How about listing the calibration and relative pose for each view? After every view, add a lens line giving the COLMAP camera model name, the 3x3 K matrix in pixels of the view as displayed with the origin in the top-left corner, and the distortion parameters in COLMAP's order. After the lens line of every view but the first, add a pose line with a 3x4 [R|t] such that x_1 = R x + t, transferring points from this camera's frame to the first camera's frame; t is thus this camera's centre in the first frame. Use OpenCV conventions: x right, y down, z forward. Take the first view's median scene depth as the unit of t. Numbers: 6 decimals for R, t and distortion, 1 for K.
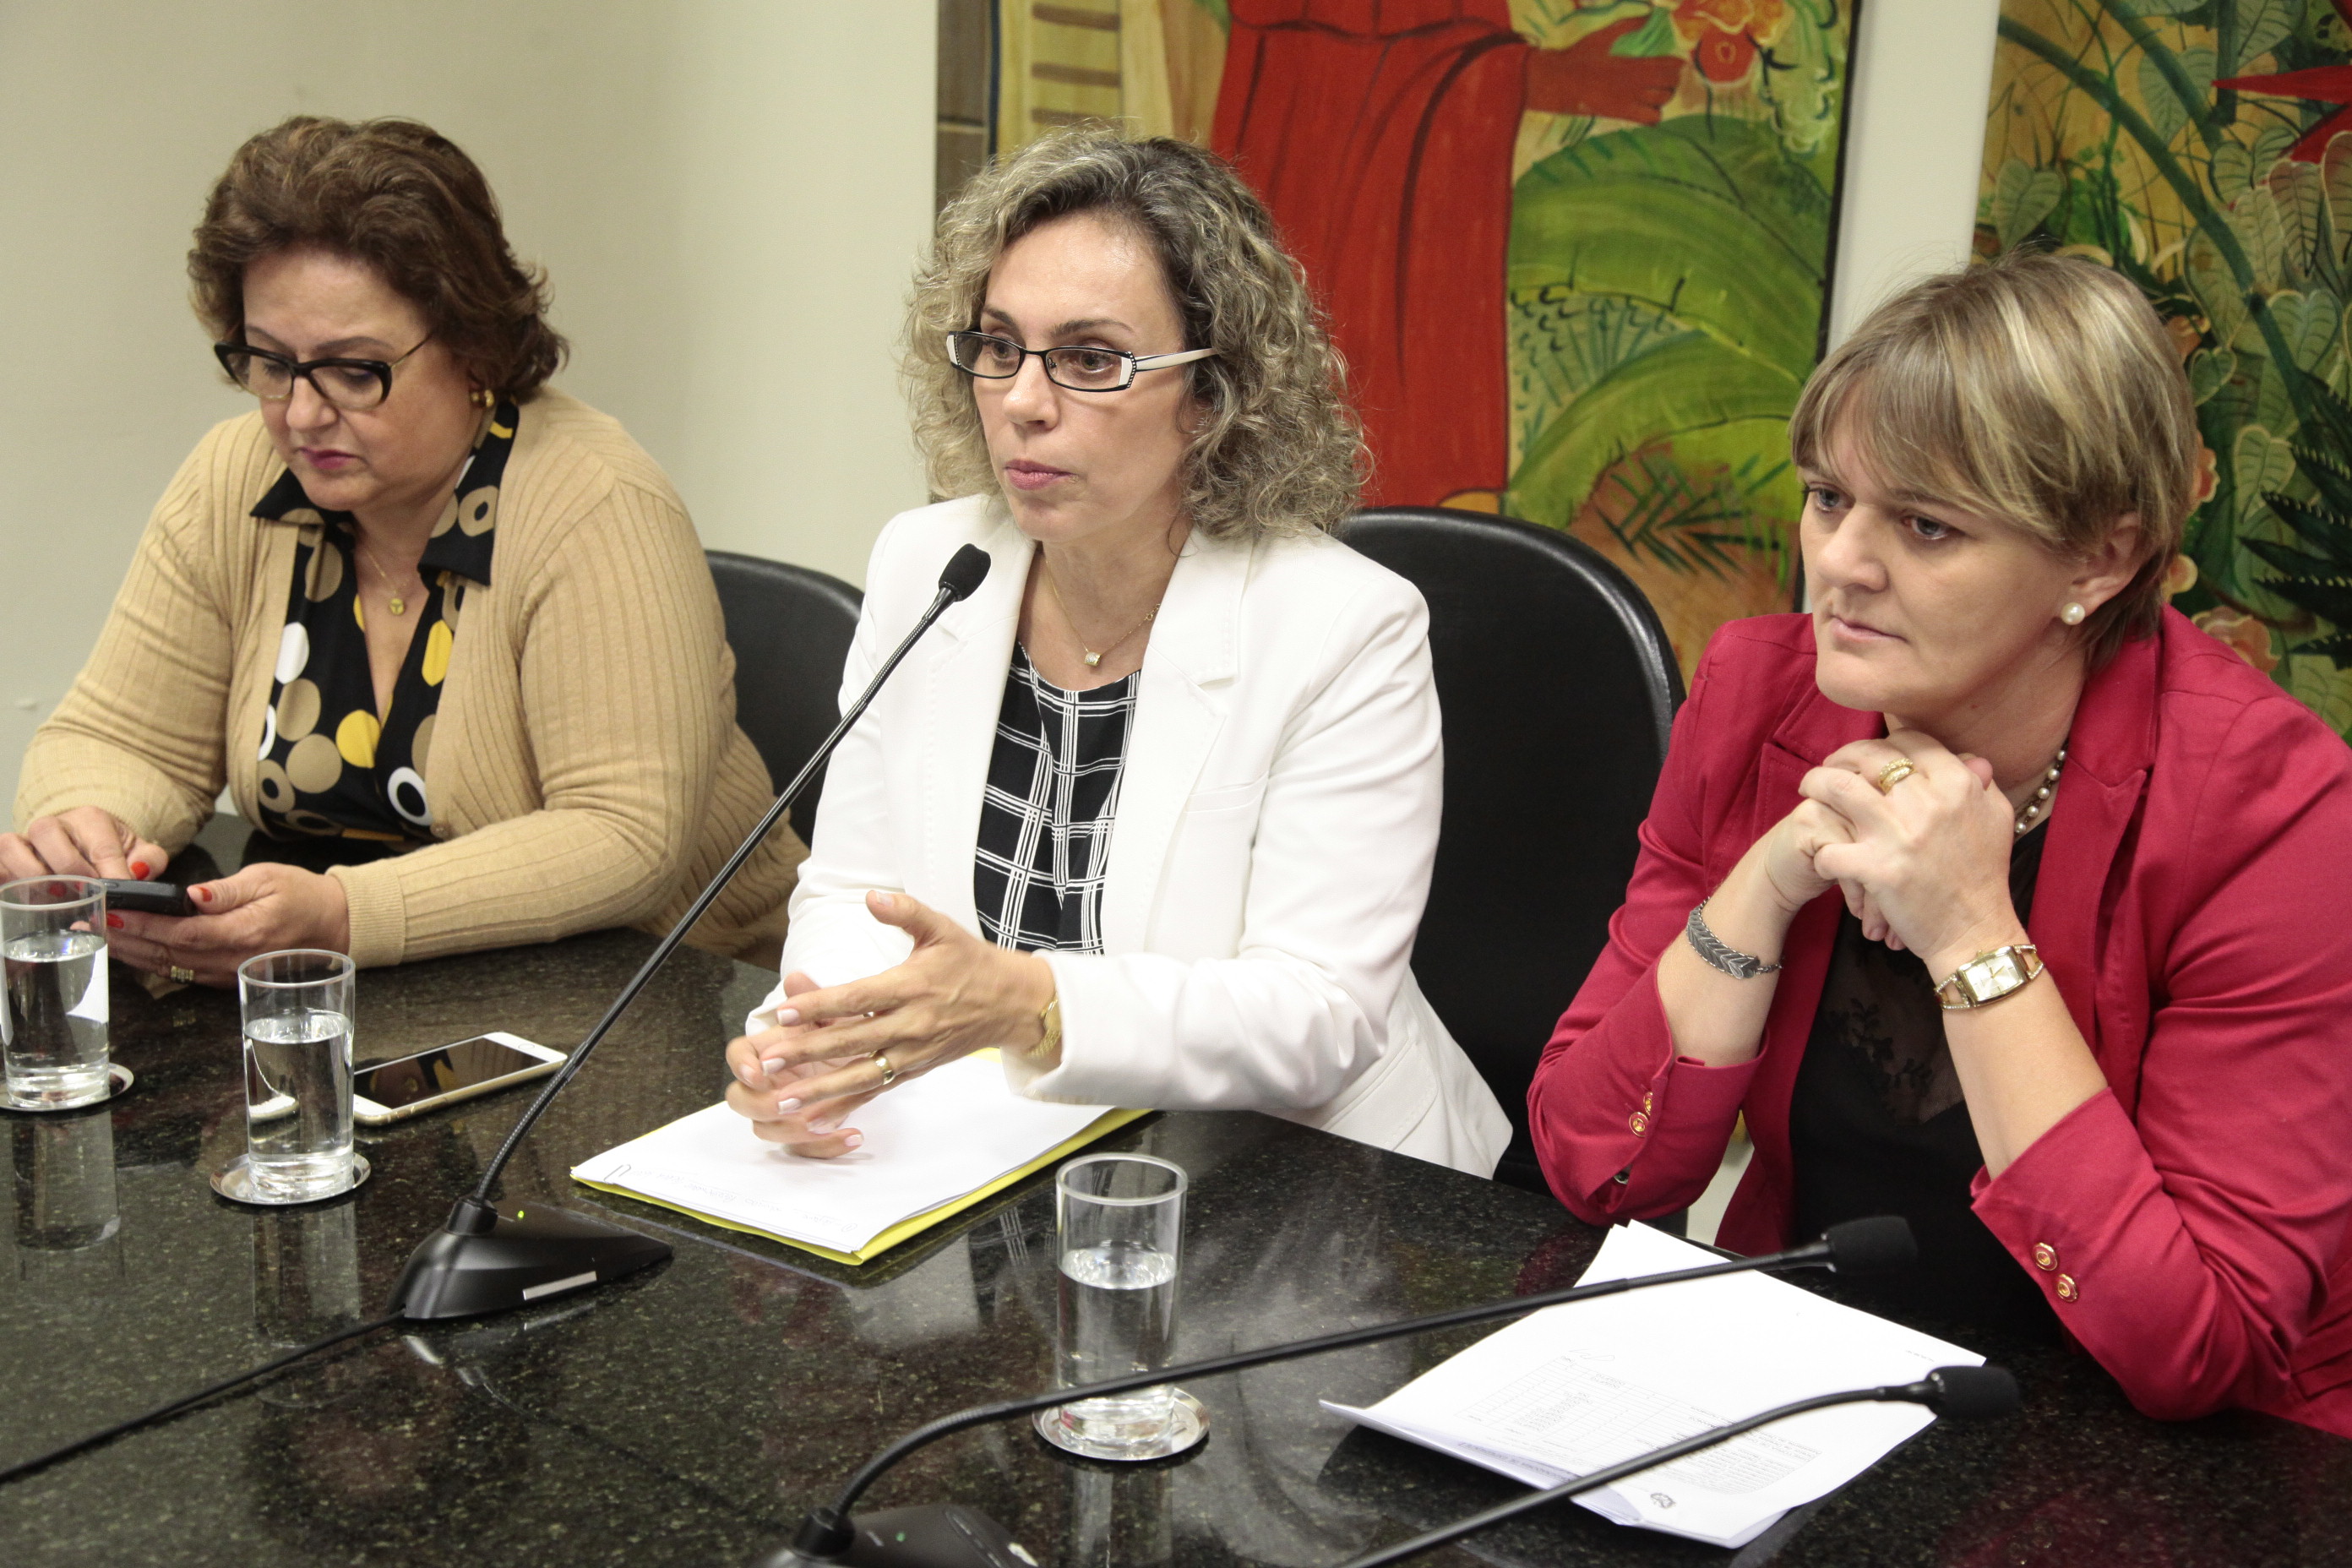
lens RADIAL K [[3242.8, 0, 1122.9], [0, 3242.8, 794.1], [0, 0, 1]] dist [0.163416, 0.000000]
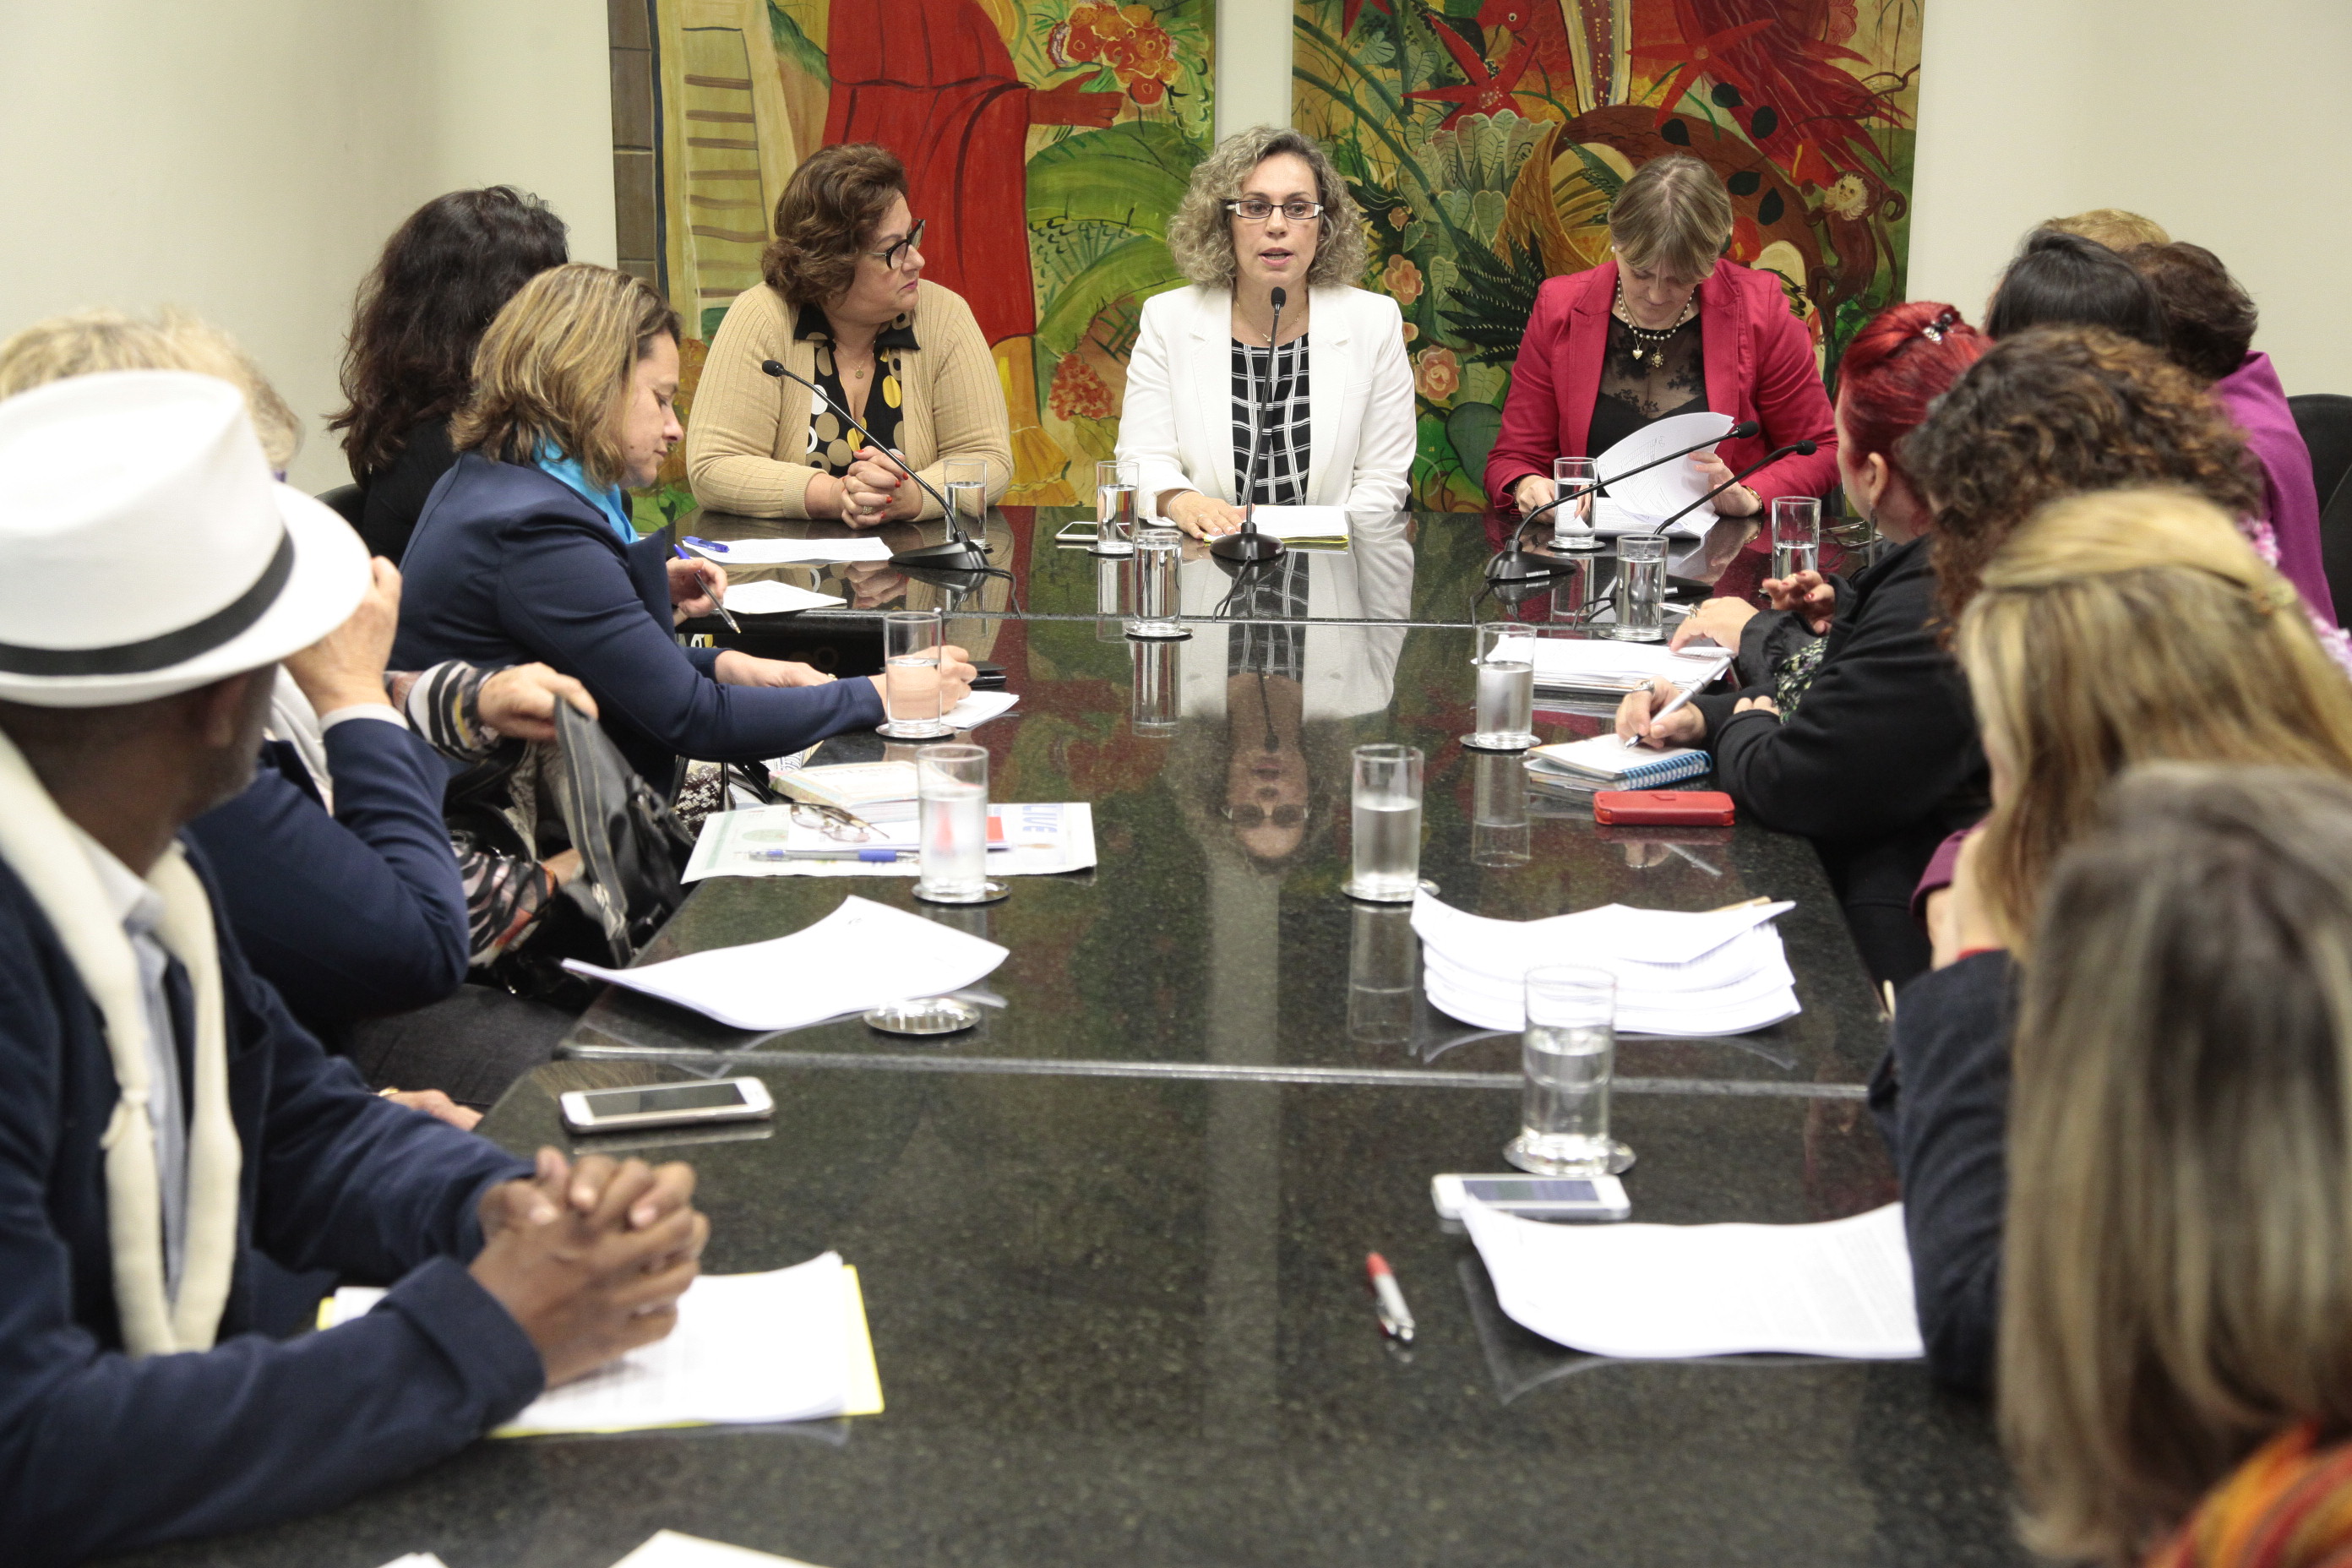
lens RADIAL K [[3508.3, 0, 1167.2], [0, 3508.3, 754.6], [0, 0, 1]] dist [0.245834, 0.000000]
pose [[0.849612, -0.139247, 0.508694, -0.857855], [0.158967, 0.987273, 0.004747, 0.141553], [-0.502881, 0.076832, 0.860934, -0.710999]]
